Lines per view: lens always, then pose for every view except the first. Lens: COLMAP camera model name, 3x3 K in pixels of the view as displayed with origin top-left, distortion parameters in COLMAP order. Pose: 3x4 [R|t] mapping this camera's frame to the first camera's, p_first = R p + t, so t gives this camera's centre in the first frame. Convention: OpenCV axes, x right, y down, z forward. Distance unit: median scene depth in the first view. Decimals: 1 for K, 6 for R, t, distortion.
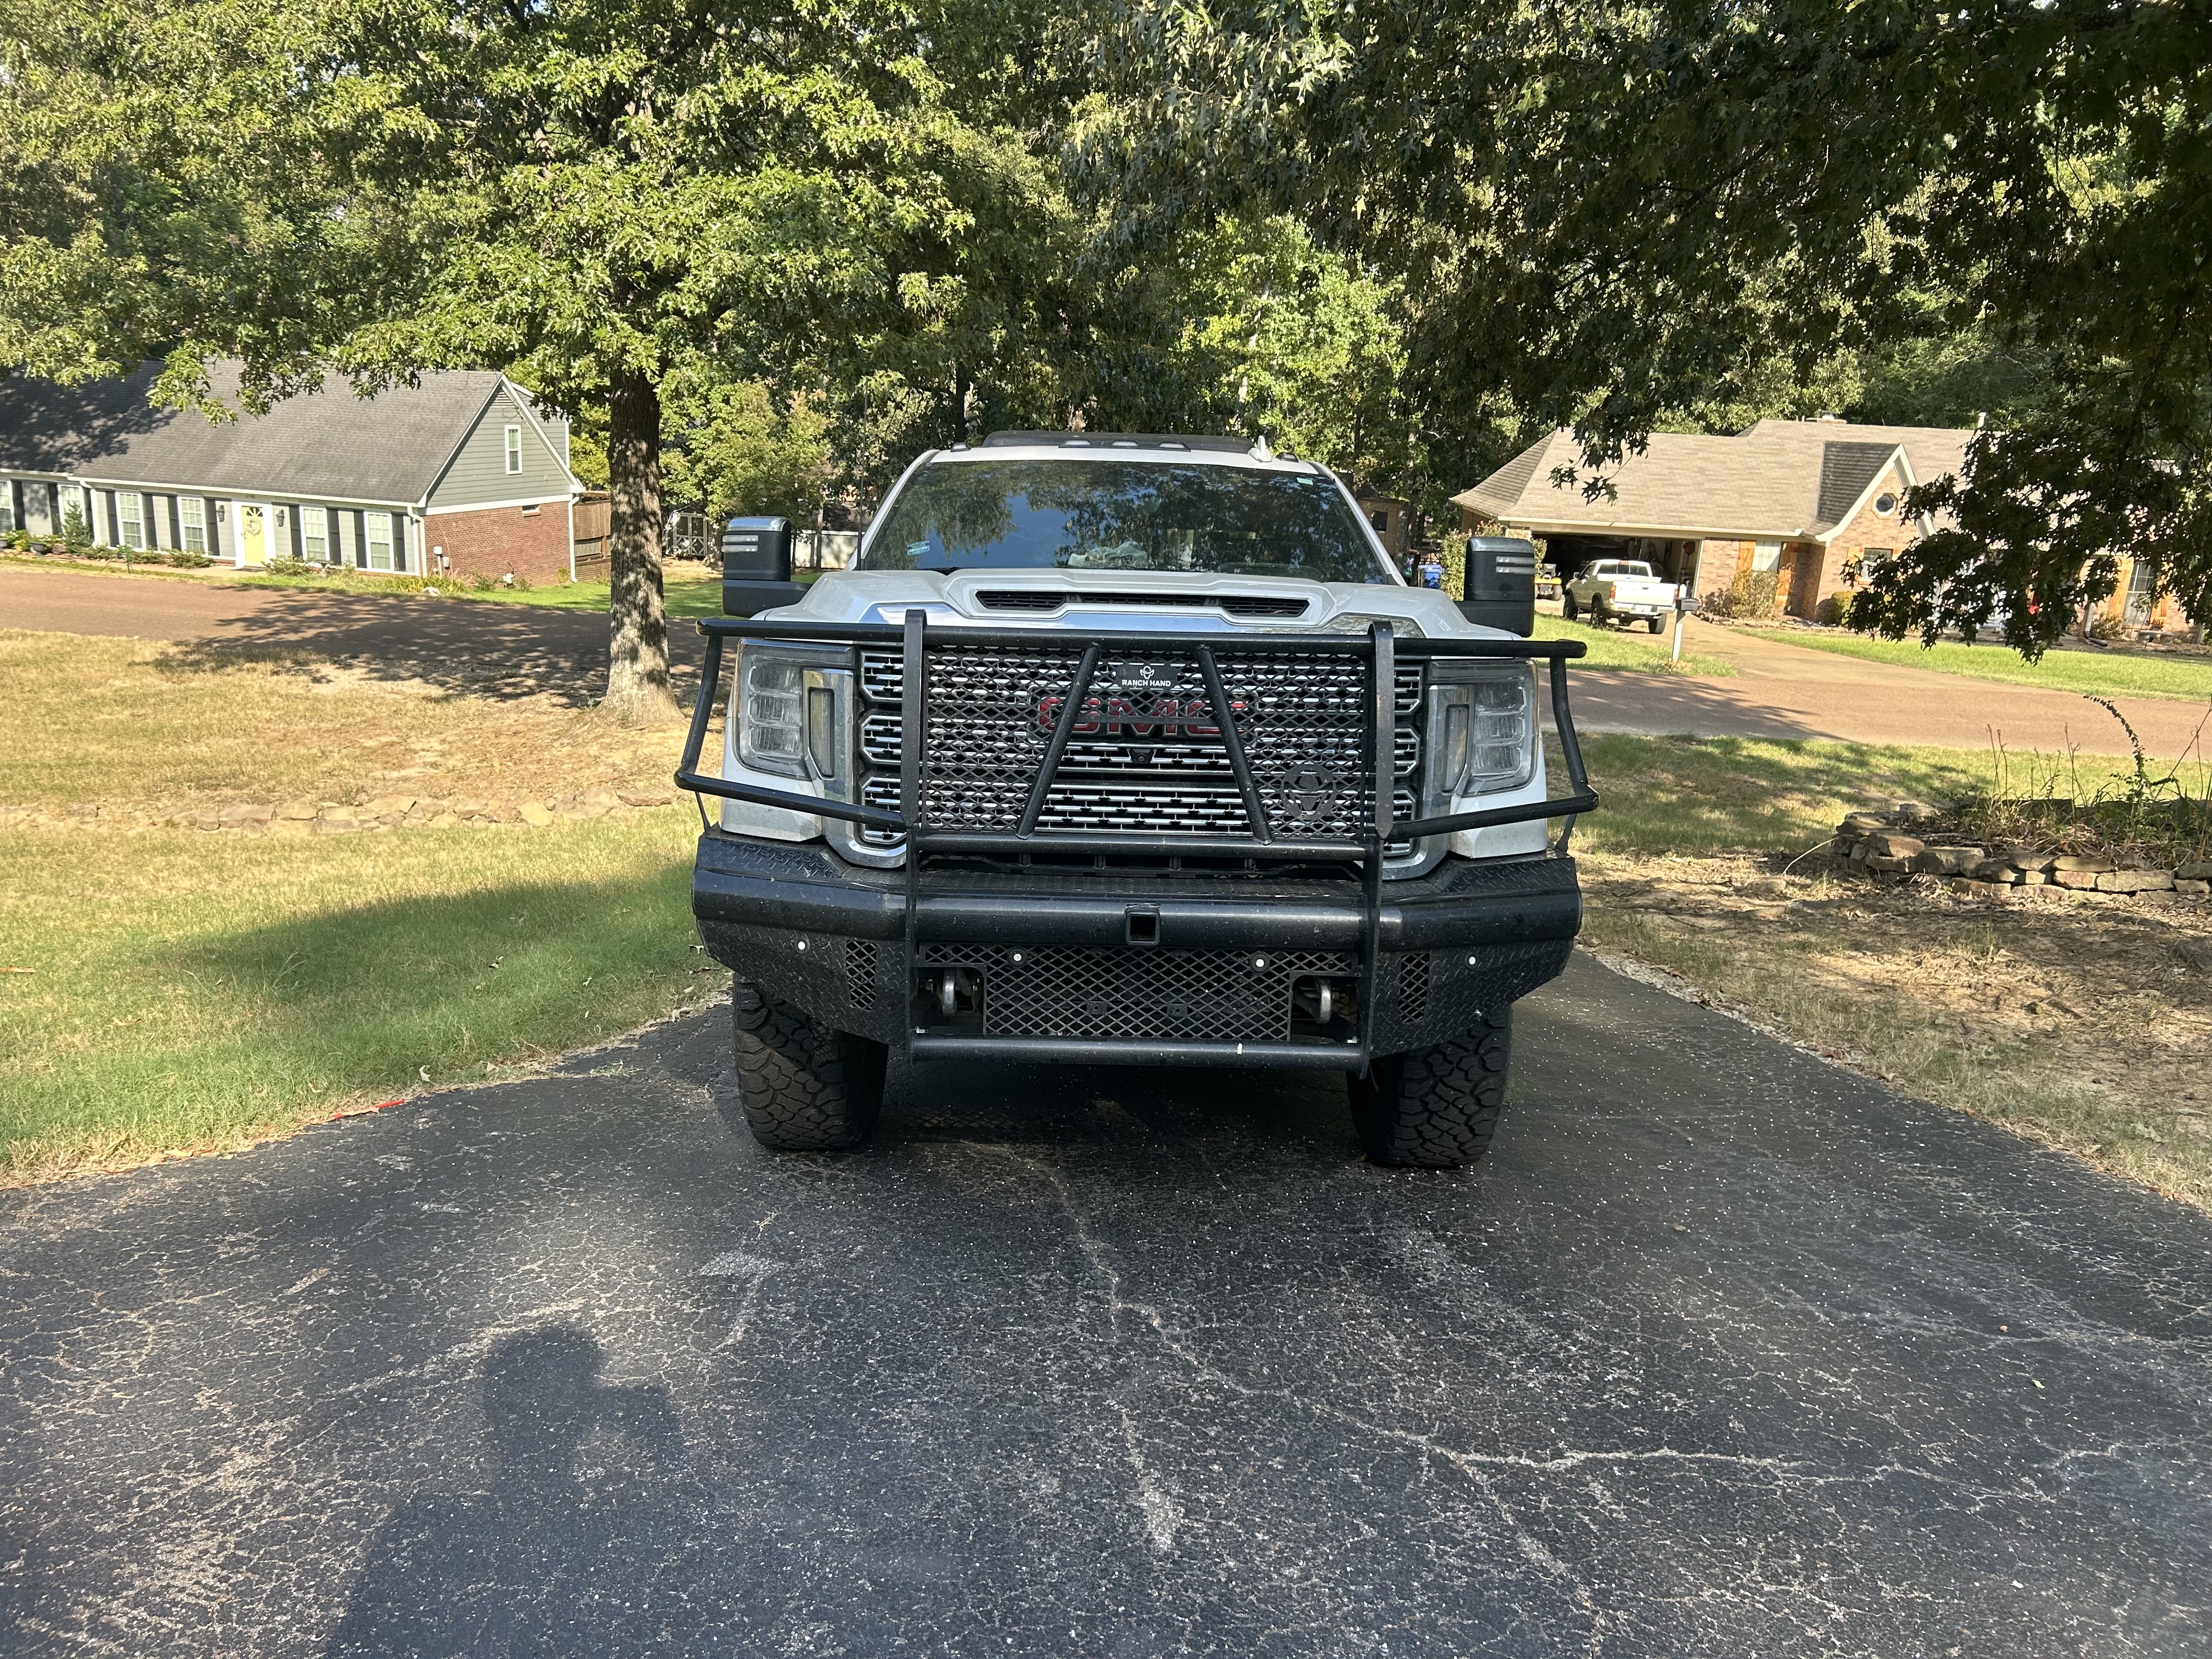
lens RADIAL K [[1687.6, 0, 1088.2], [0, 1687.6, 828.2], [0, 0, 1]] dist [-0.011241, -0.002729]
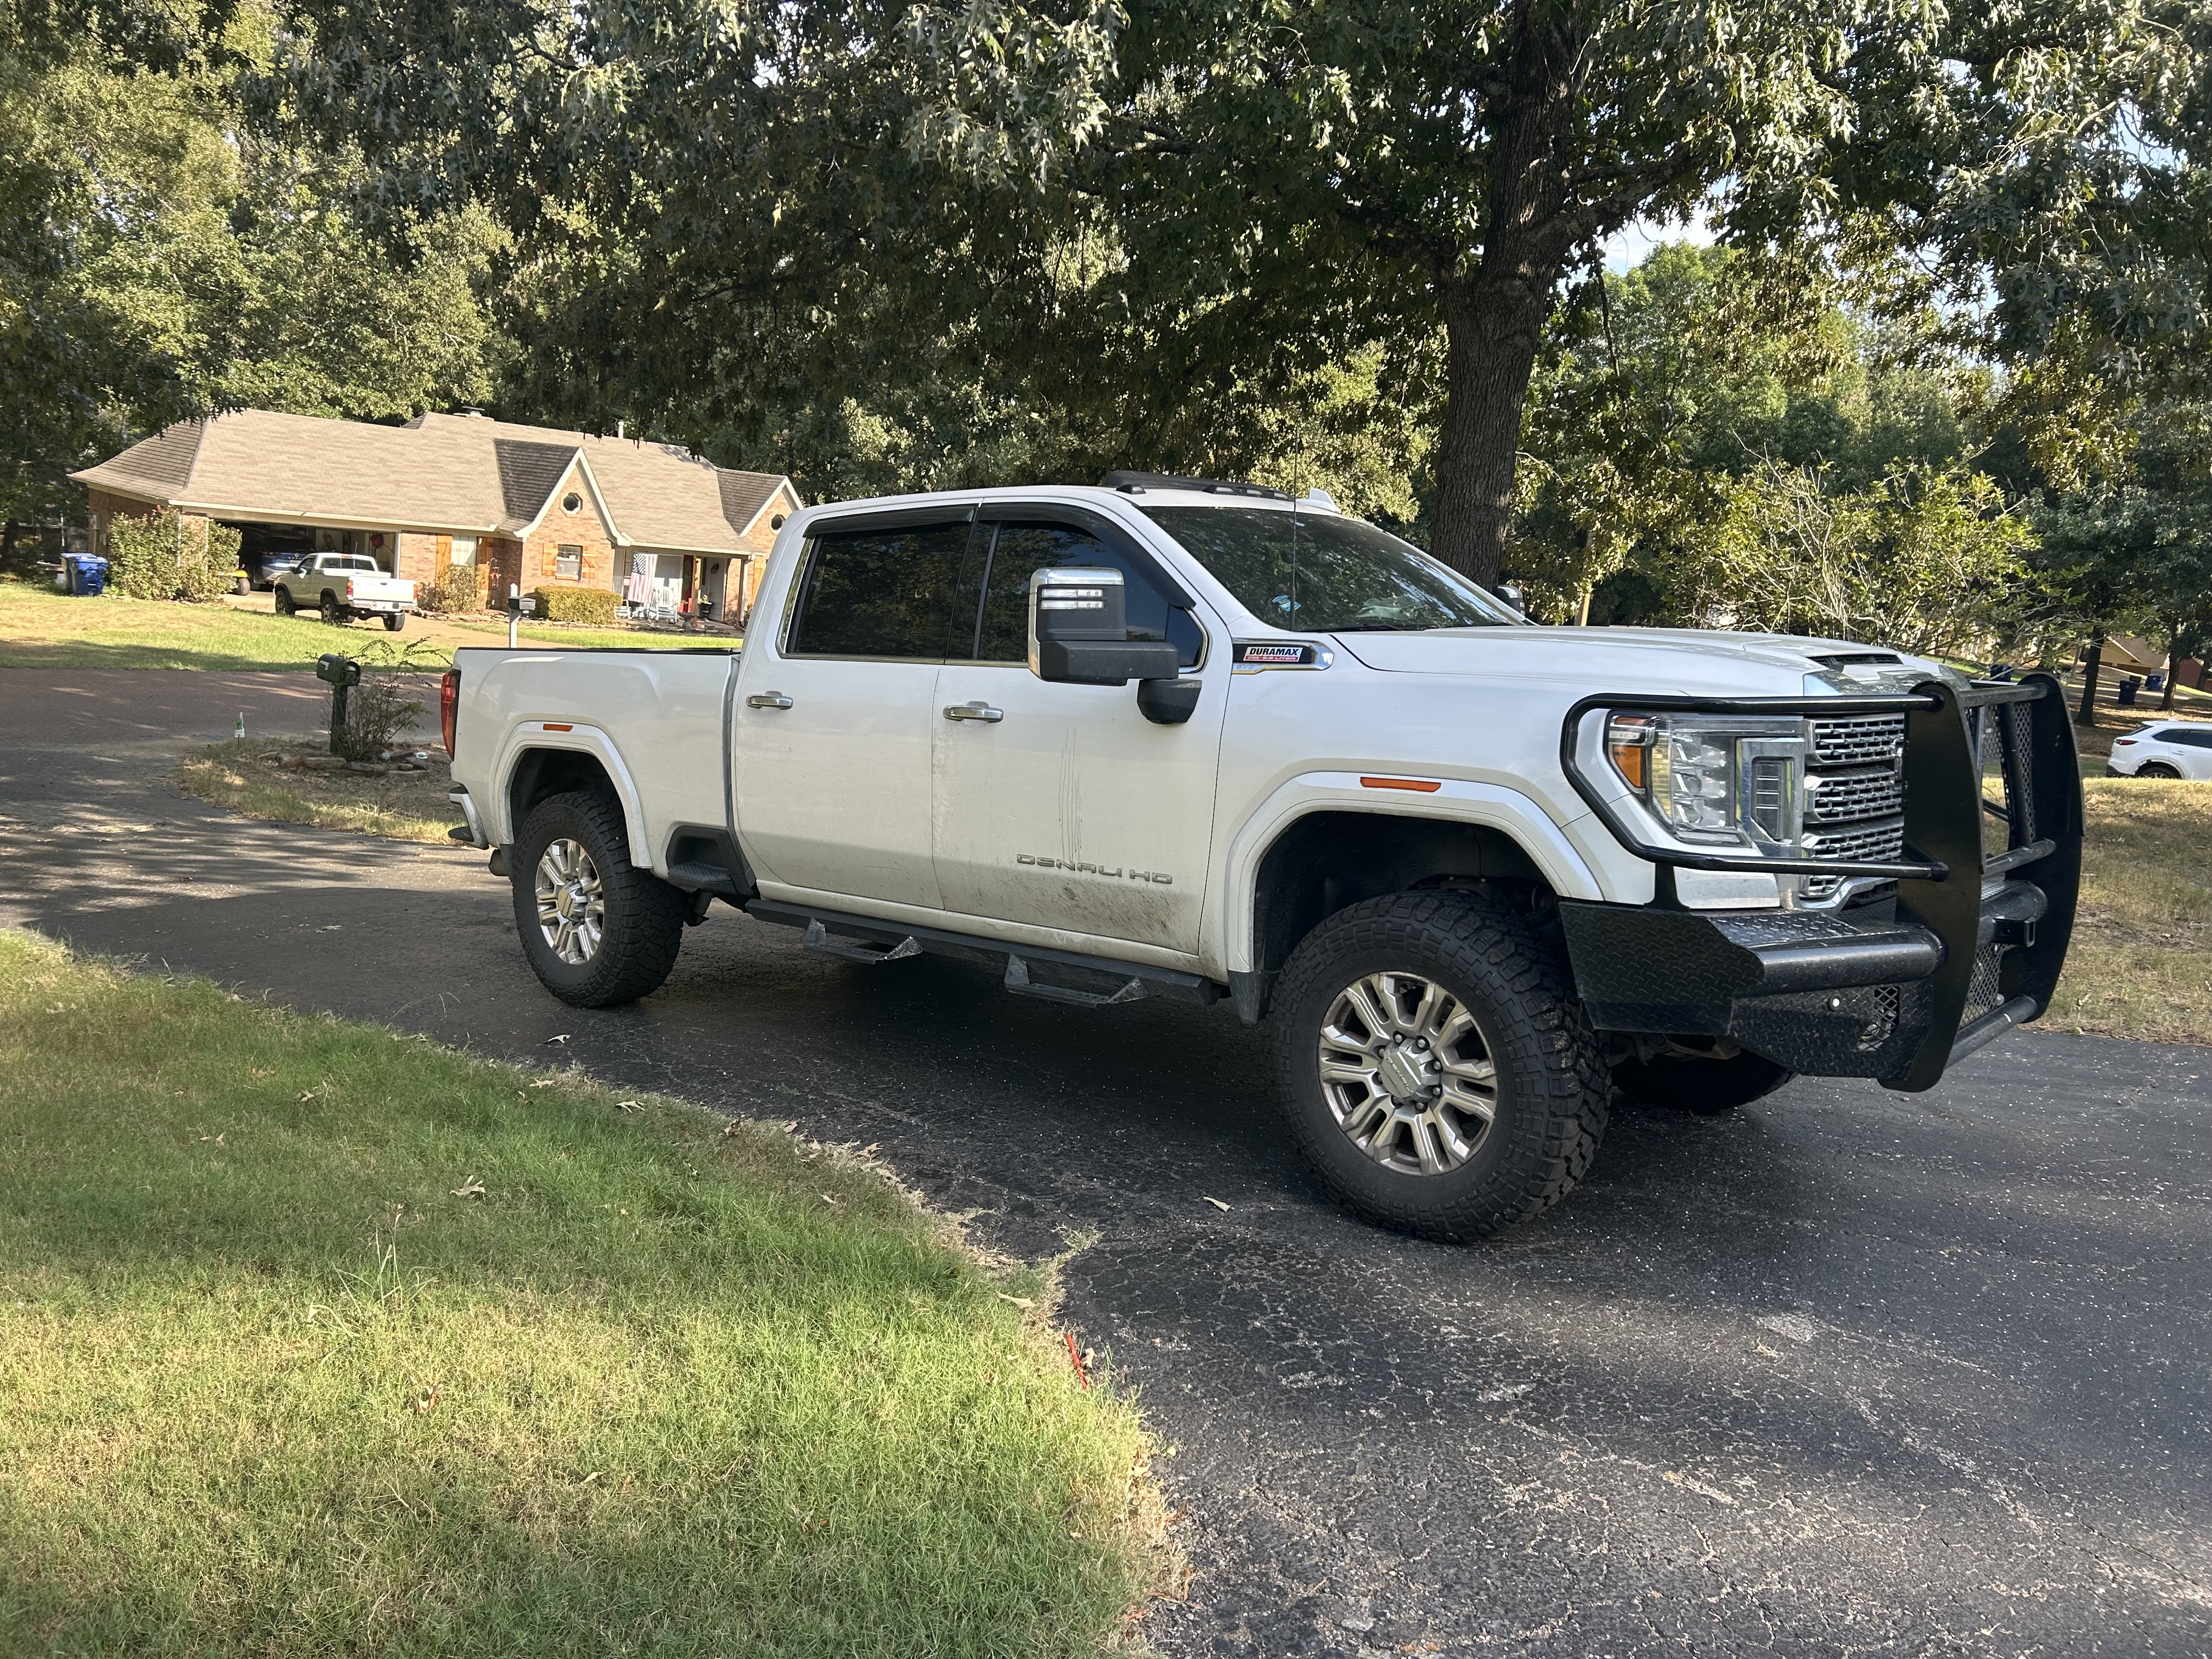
lens RADIAL K [[1687.6, 0, 1088.2], [0, 1687.6, 828.2], [0, 0, 1]] dist [-0.011241, -0.002729]
pose [[0.657485, -0.103630, 0.746307, -0.124109], [0.096948, 0.993899, 0.052600, -0.014036], [-0.747204, 0.037769, 0.663520, 0.062067]]
